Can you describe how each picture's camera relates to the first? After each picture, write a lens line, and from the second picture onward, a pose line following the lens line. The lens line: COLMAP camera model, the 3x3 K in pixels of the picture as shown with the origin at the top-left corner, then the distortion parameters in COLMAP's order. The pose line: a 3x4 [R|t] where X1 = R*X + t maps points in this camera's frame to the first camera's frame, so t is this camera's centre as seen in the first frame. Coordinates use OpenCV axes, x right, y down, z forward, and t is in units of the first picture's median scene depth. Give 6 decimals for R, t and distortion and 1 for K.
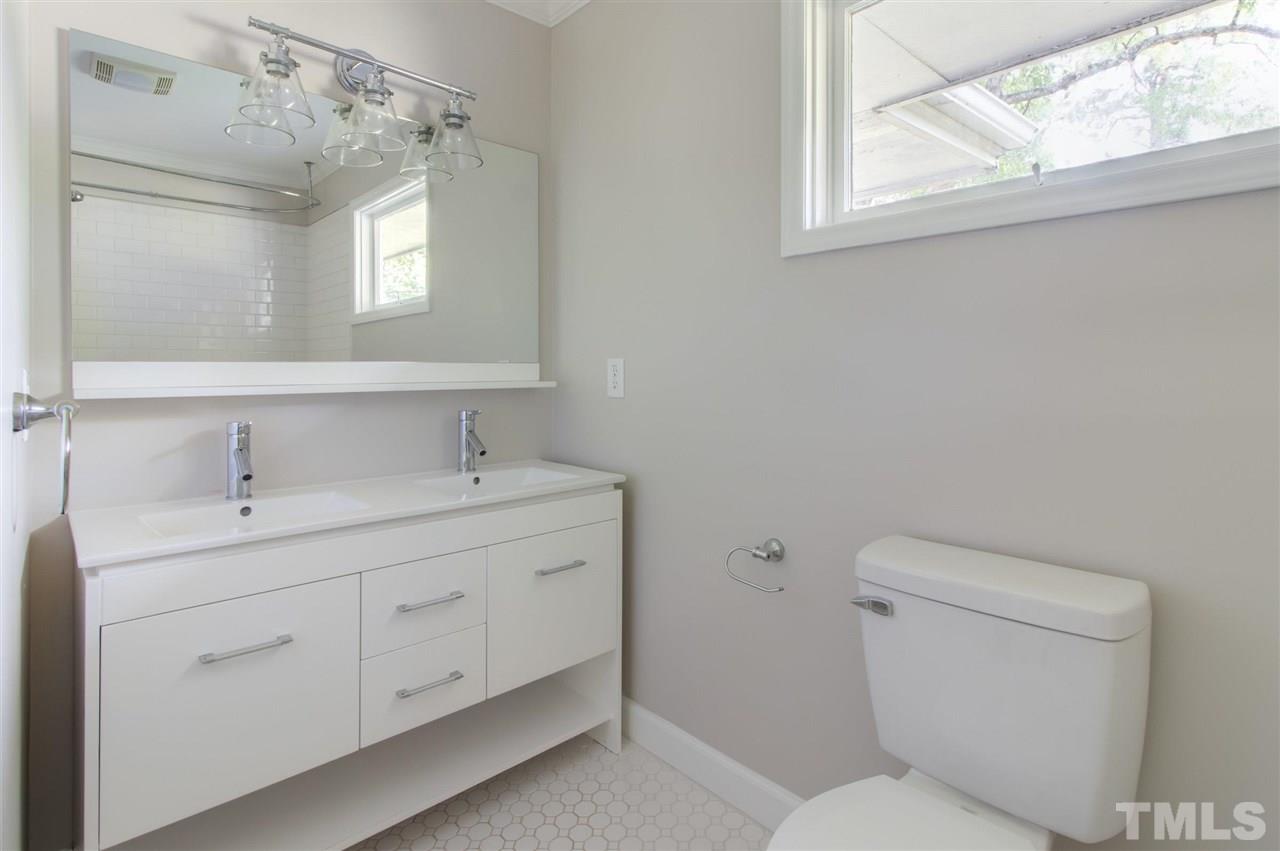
lens RADIAL K [[644.6, 0, 639.6], [0, 644.6, 368.3], [0, 0, 1]] dist [-0.001939, 0.000887]
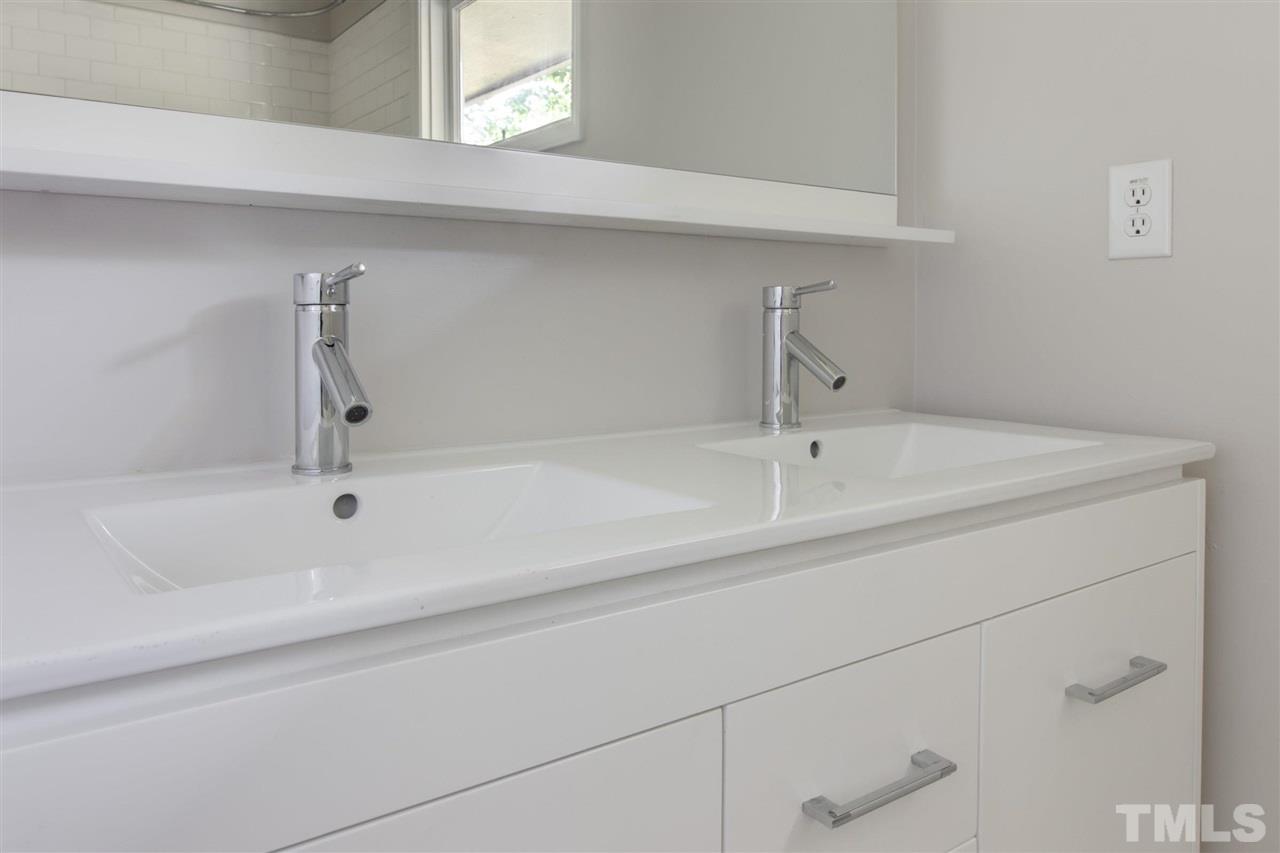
lens RADIAL K [[923.5, 0, 622.1], [0, 923.5, 344.3], [0, 0, 1]] dist [-0.007424, -0.000129]
pose [[0.991613, 0.007125, -0.129050, -0.310120], [-0.002982, 0.999475, 0.032269, 0.088727], [0.129212, -0.031613, 0.991113, 0.396486]]
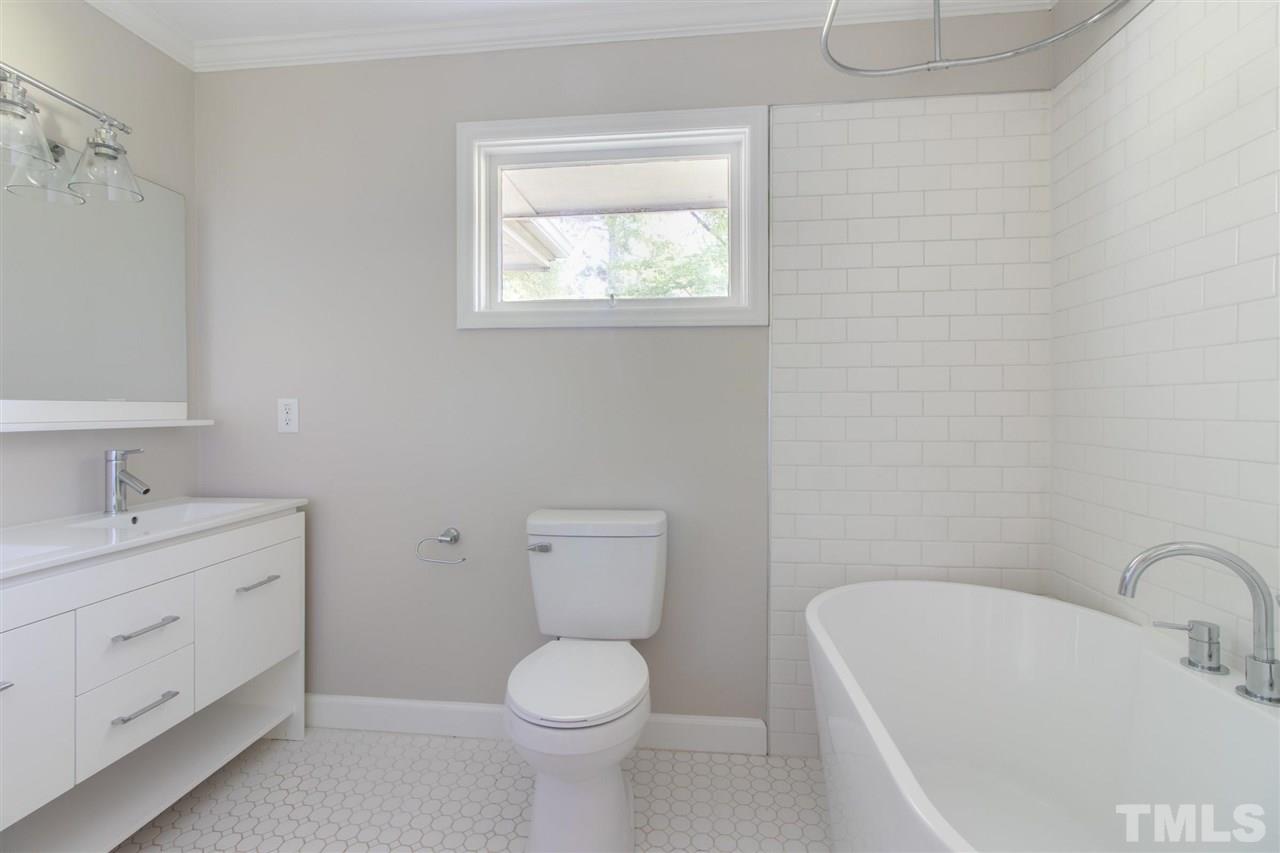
lens RADIAL K [[589.4, 0, 633.2], [0, 589.4, 410.3], [0, 0, 1]] dist [0.003382, -0.001789]
pose [[0.756230, -0.002557, 0.654300, -0.274953], [0.002239, 0.999997, 0.001321, 0.005886], [-0.654302, 0.000466, 0.756234, -0.191271]]
